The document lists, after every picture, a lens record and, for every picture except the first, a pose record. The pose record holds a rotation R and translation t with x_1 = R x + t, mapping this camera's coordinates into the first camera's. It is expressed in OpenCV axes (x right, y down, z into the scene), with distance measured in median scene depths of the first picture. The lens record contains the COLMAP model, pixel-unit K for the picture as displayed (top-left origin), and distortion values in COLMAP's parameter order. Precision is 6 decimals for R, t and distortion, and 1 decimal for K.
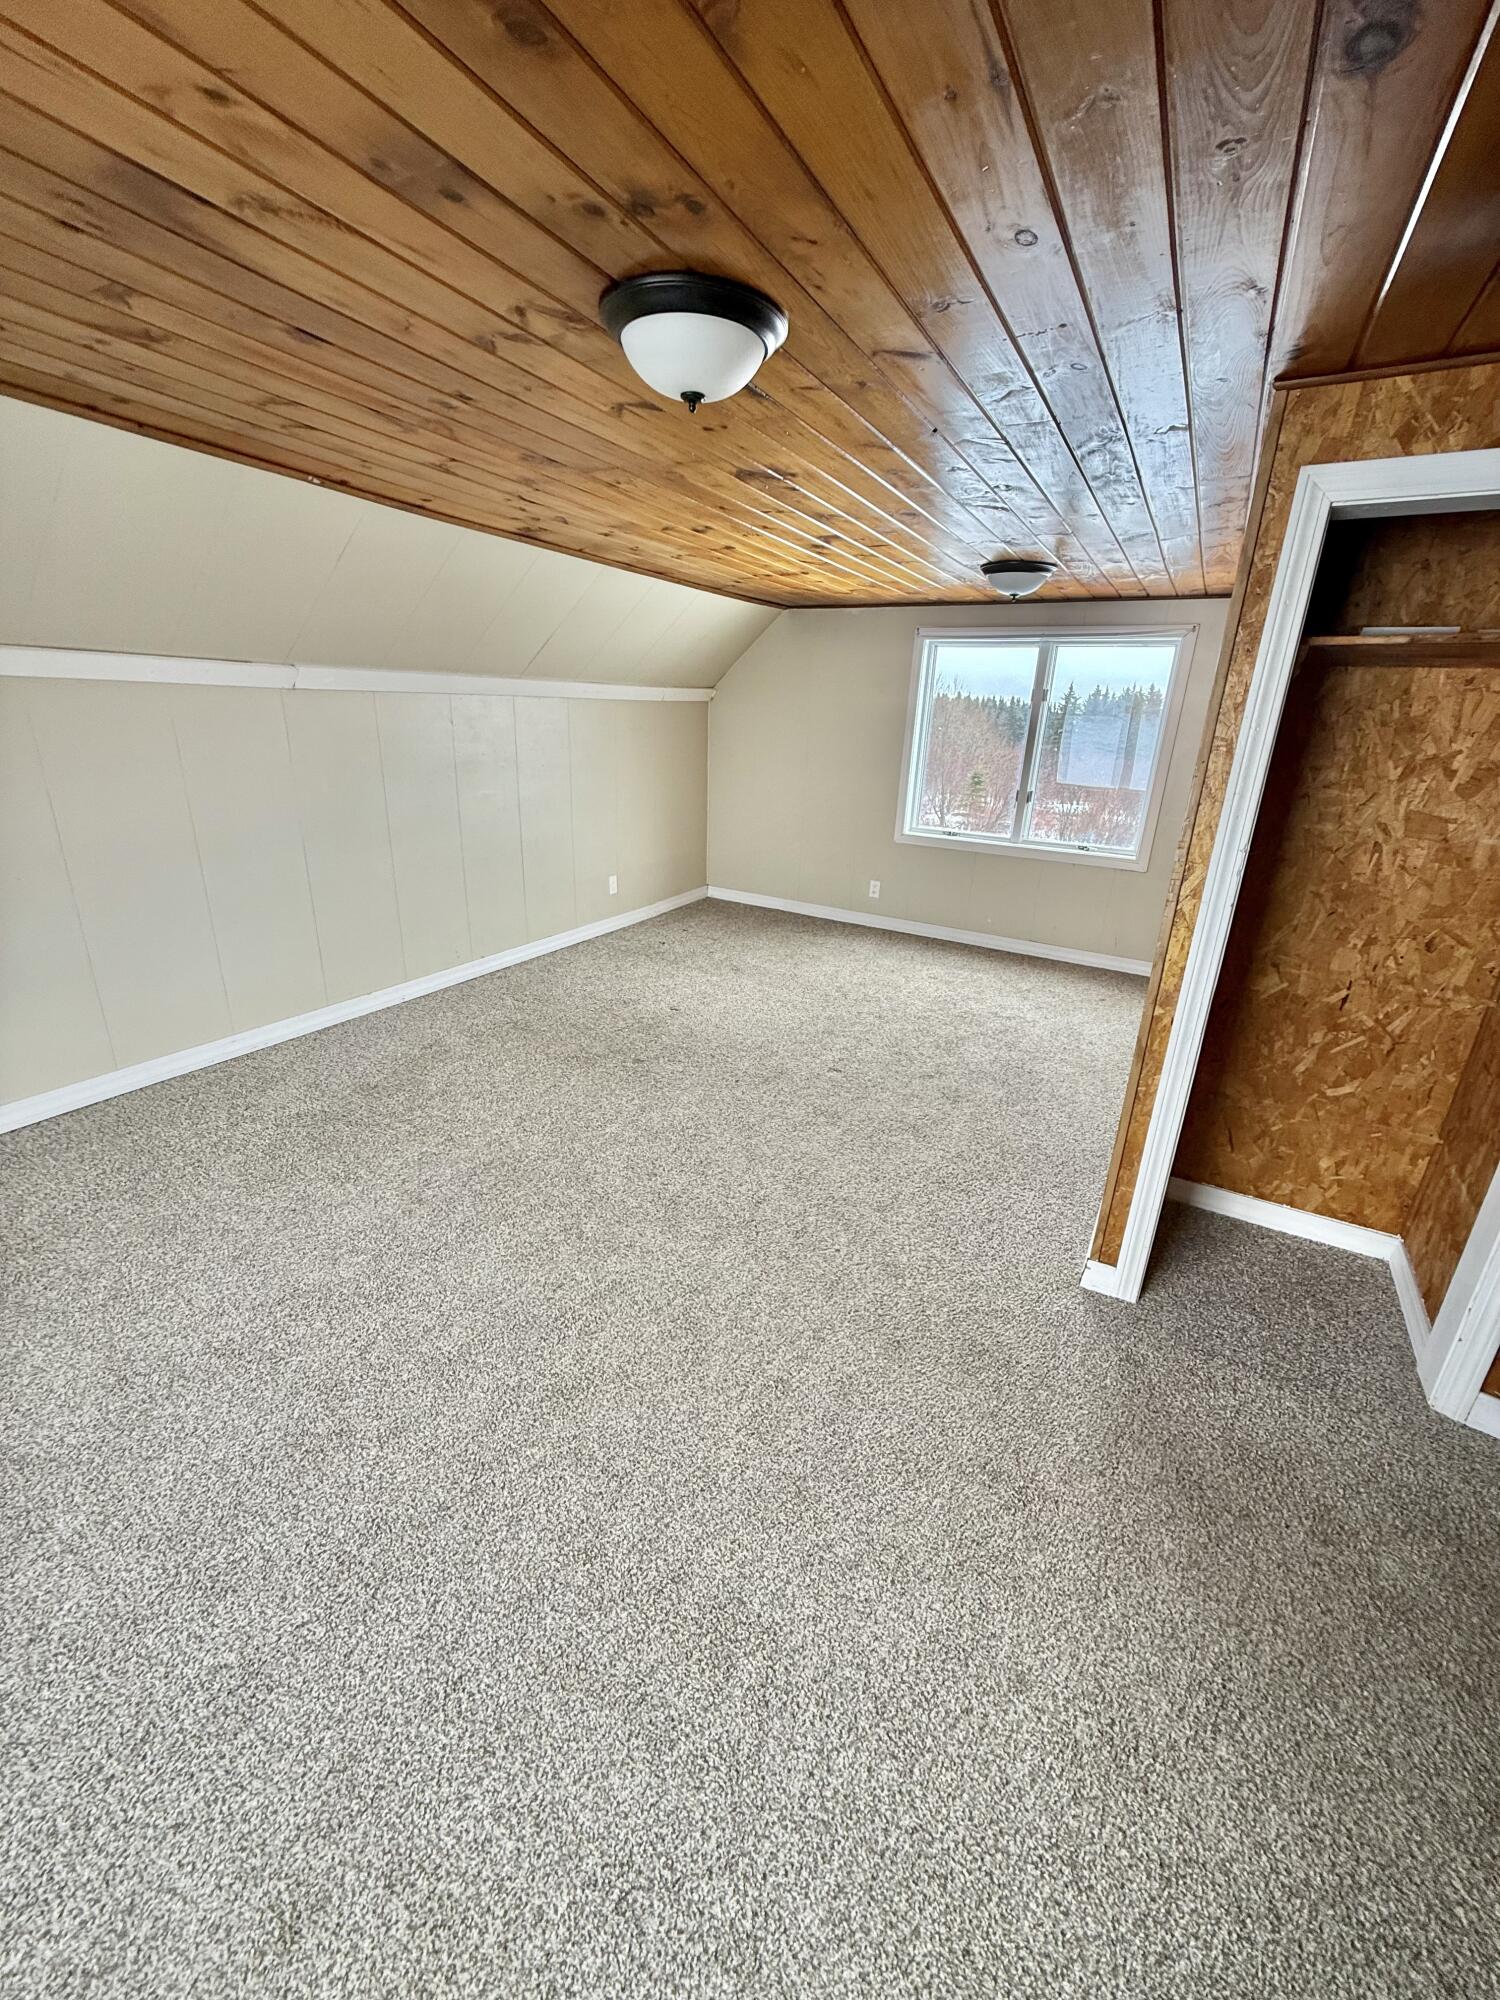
lens RADIAL K [[793.5, 0, 746.8], [0, 793.5, 998.6], [0, 0, 1]] dist [-0.002696, 0.000226]
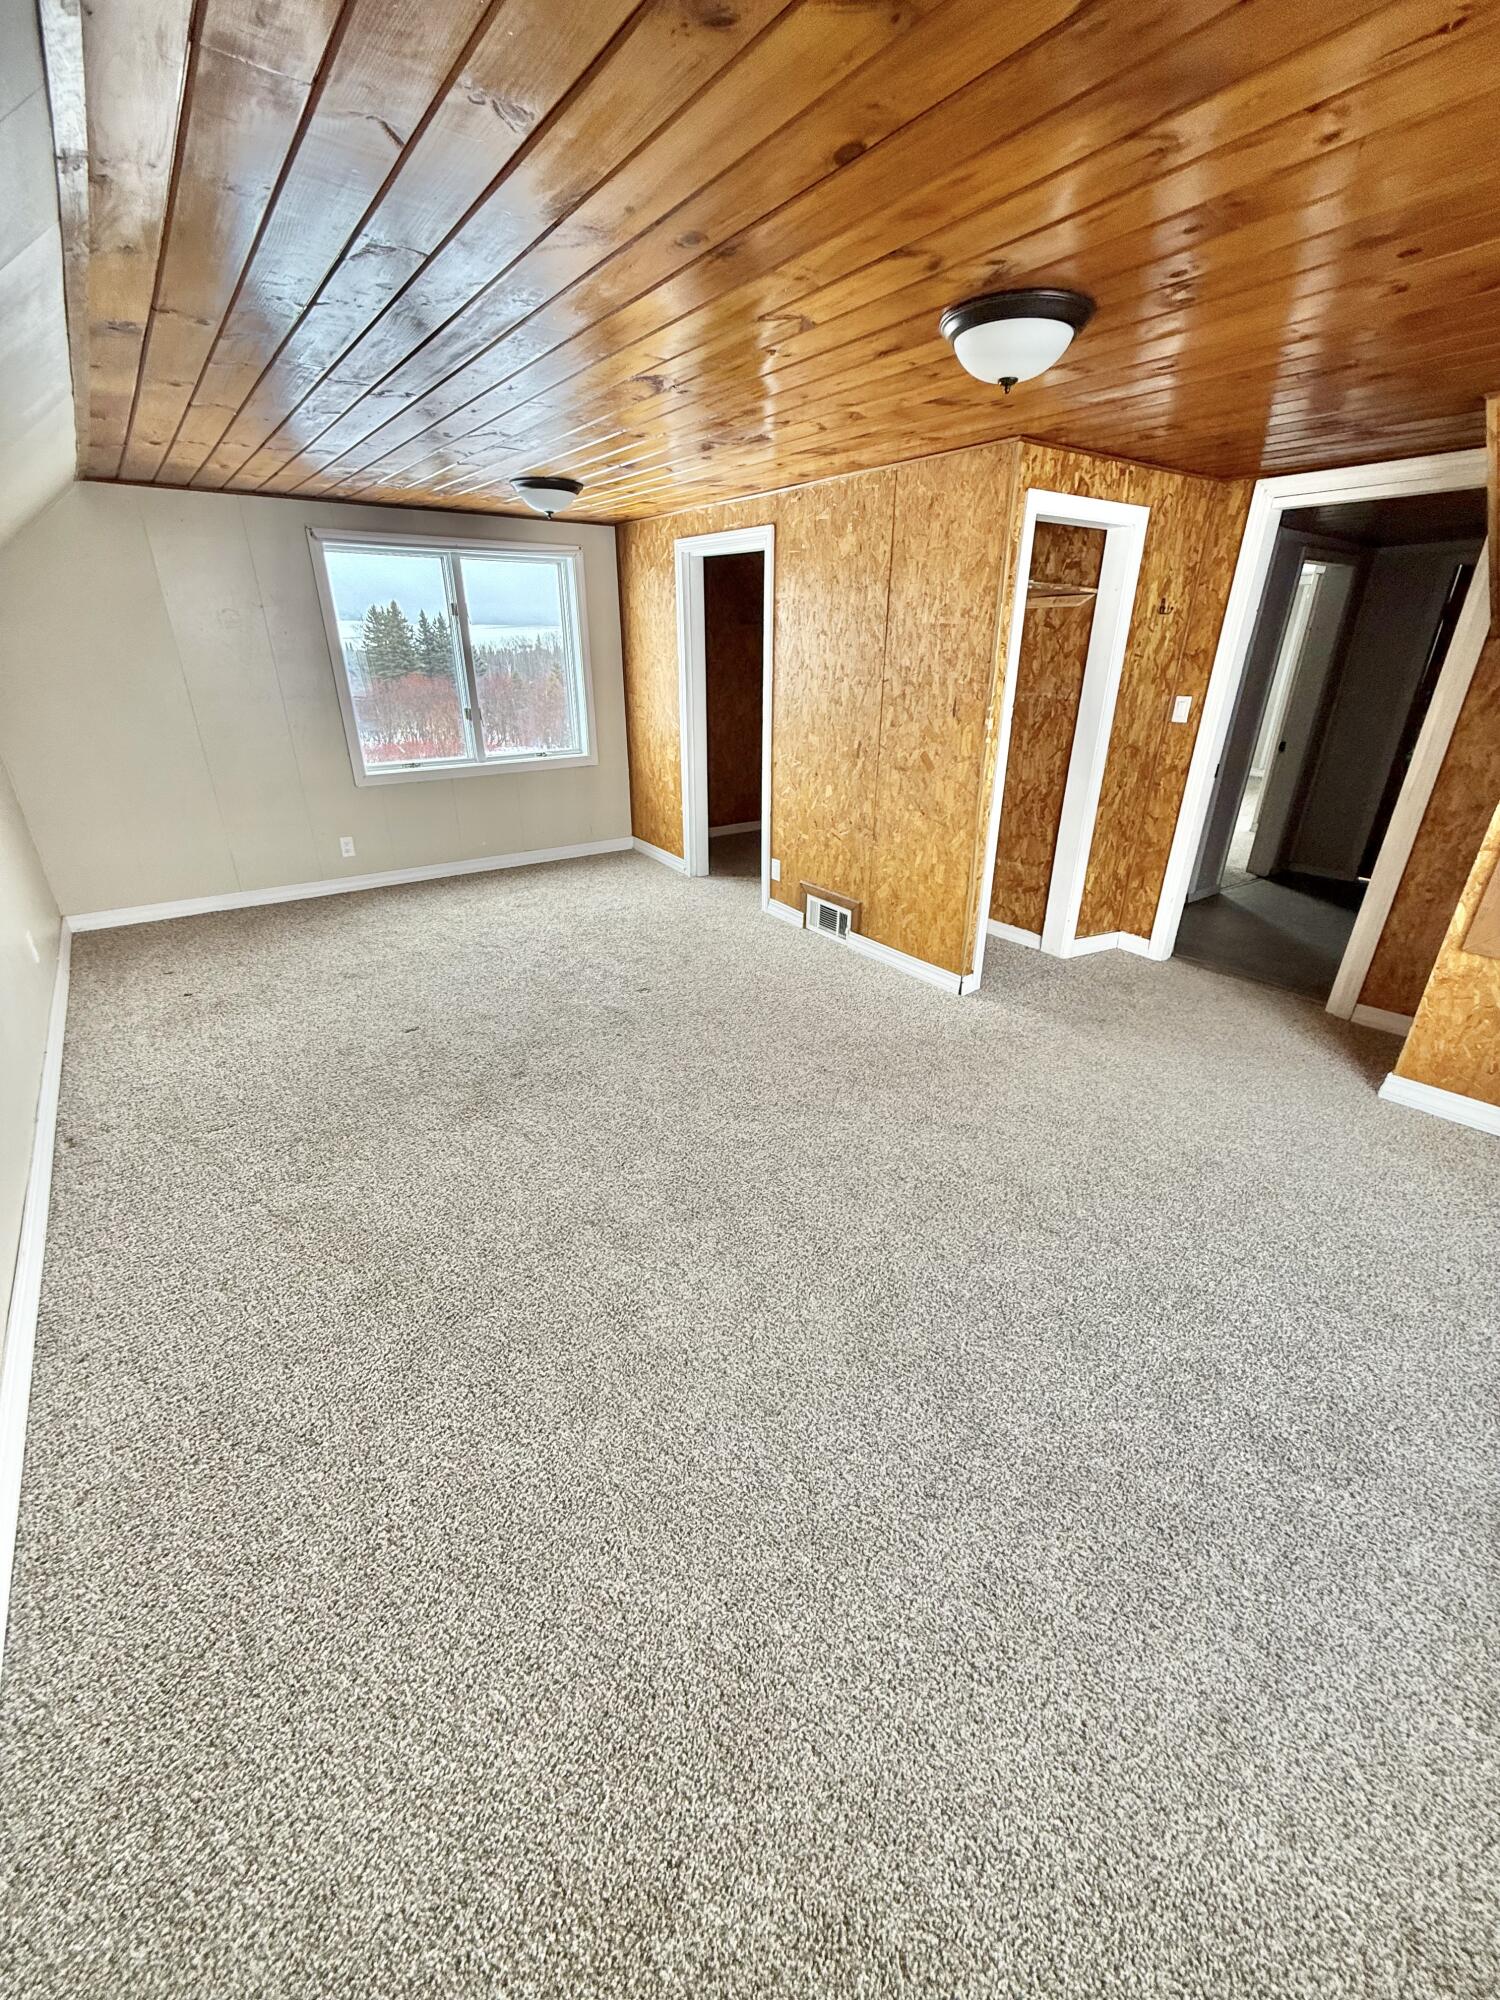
lens RADIAL K [[793.5, 0, 751.1], [0, 793.5, 1002.4], [0, 0, 1]] dist [-0.002696, 0.000226]
pose [[0.397629, -0.417146, 0.817239, -0.579668], [0.325531, 0.896875, 0.299407, -0.135233], [-0.857858, 0.146984, 0.492418, 0.306339]]
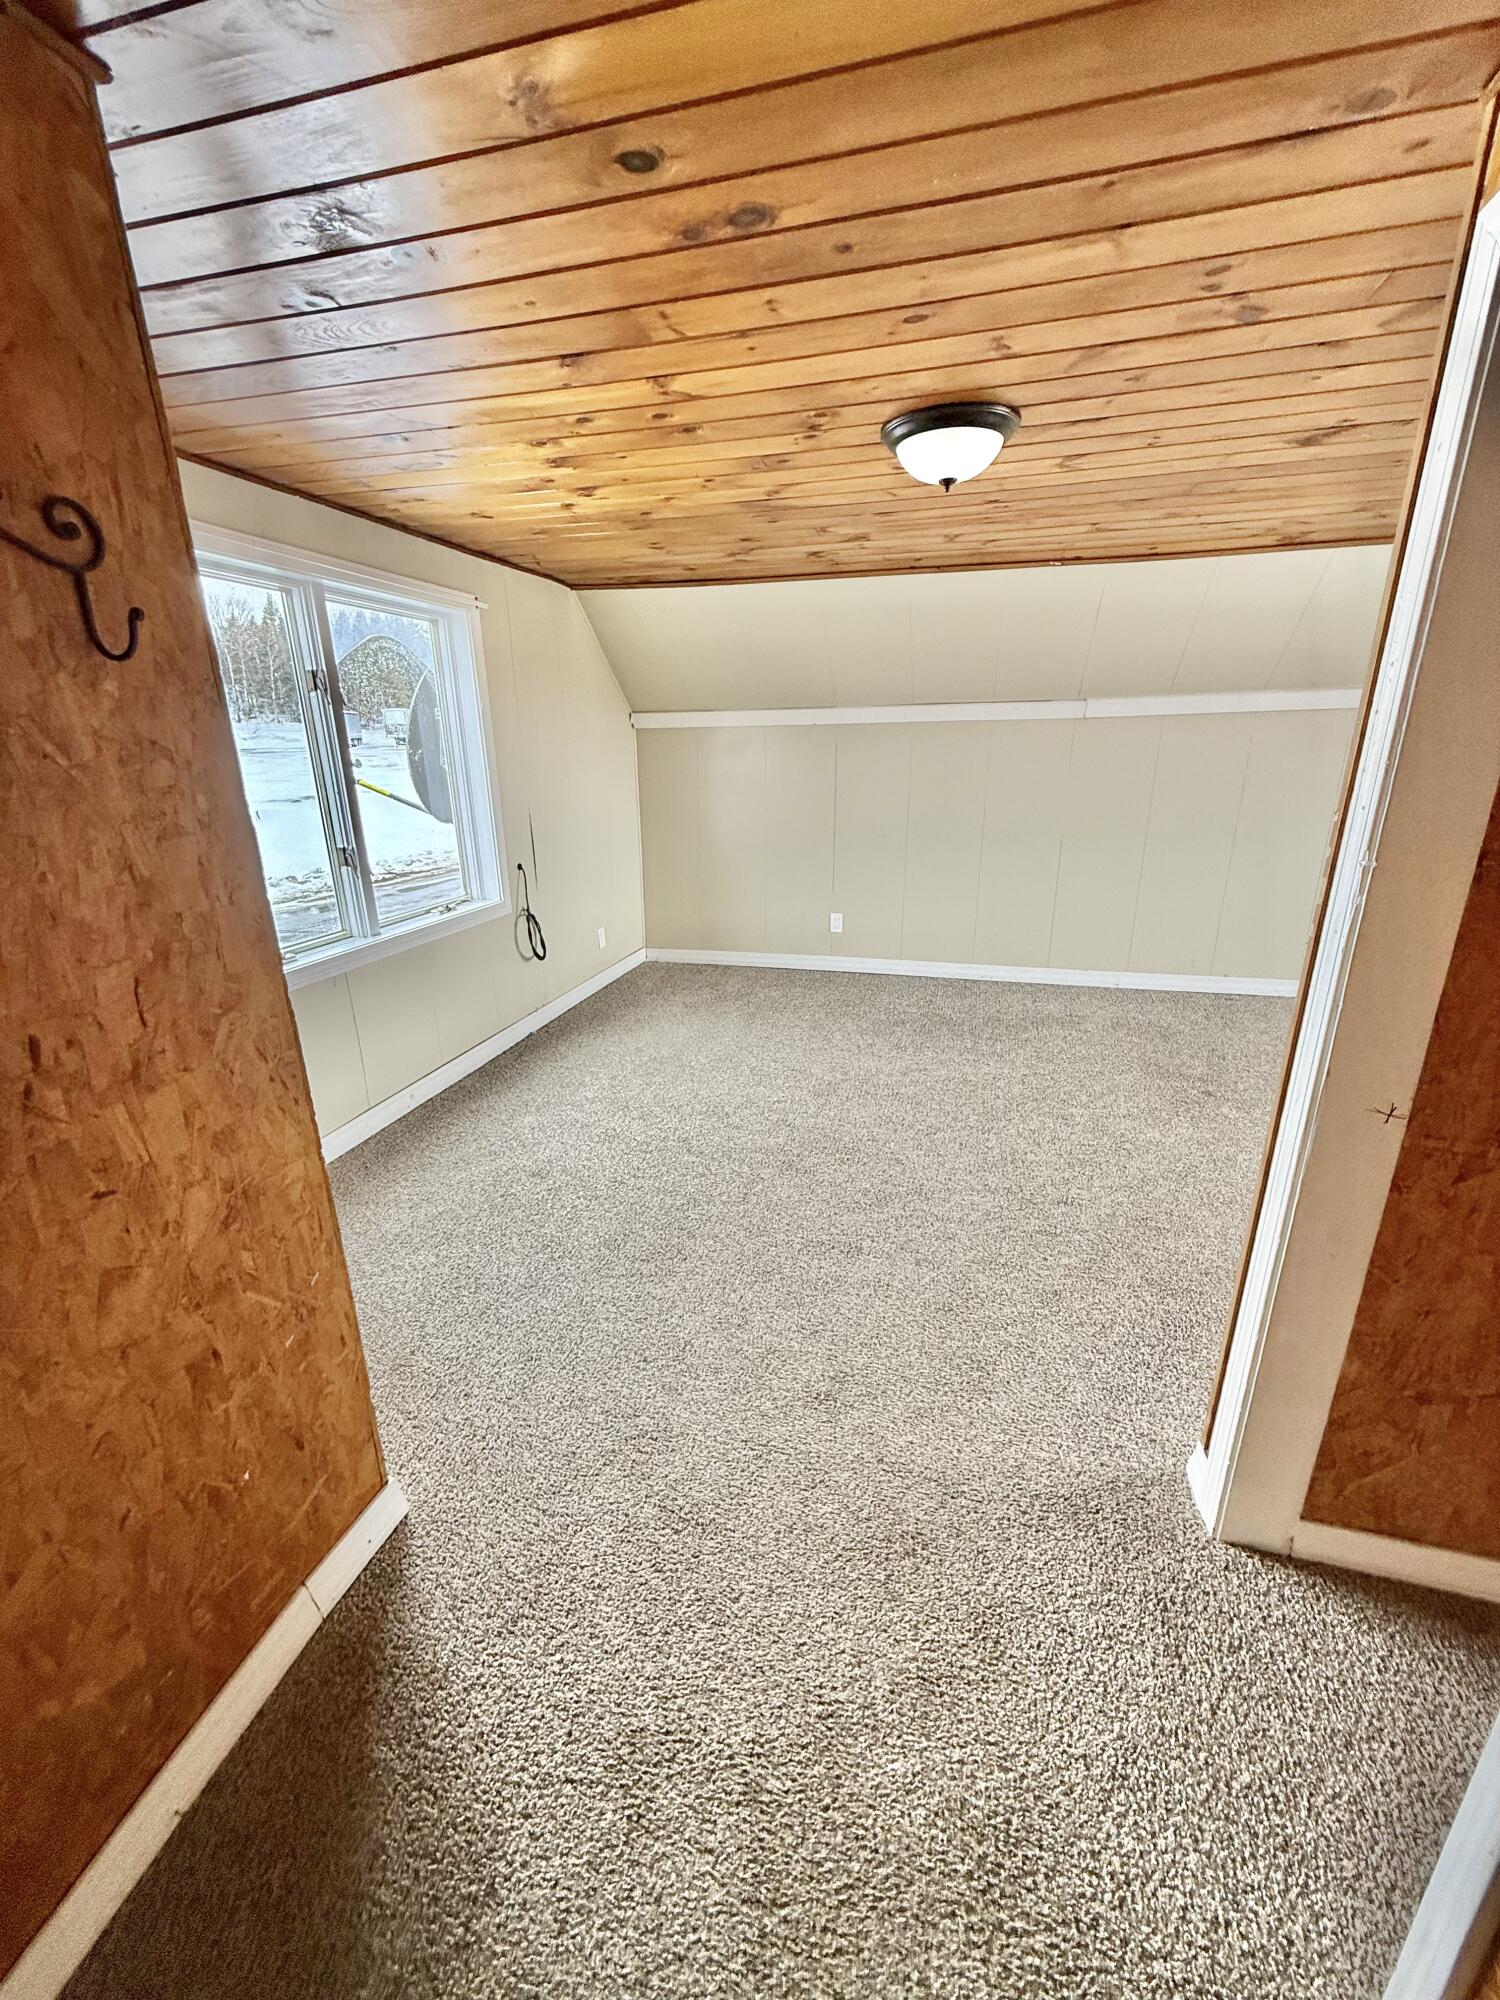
lens RADIAL K [[793.5, 0, 747.5], [0, 793.5, 997.5], [0, 0, 1]] dist [-0.002696, 0.000226]
pose [[0.235855, 0.255129, -0.937700, 0.474042], [-0.305705, 0.935413, 0.177614, -0.021419], [0.922452, 0.244769, 0.298616, 0.170274]]
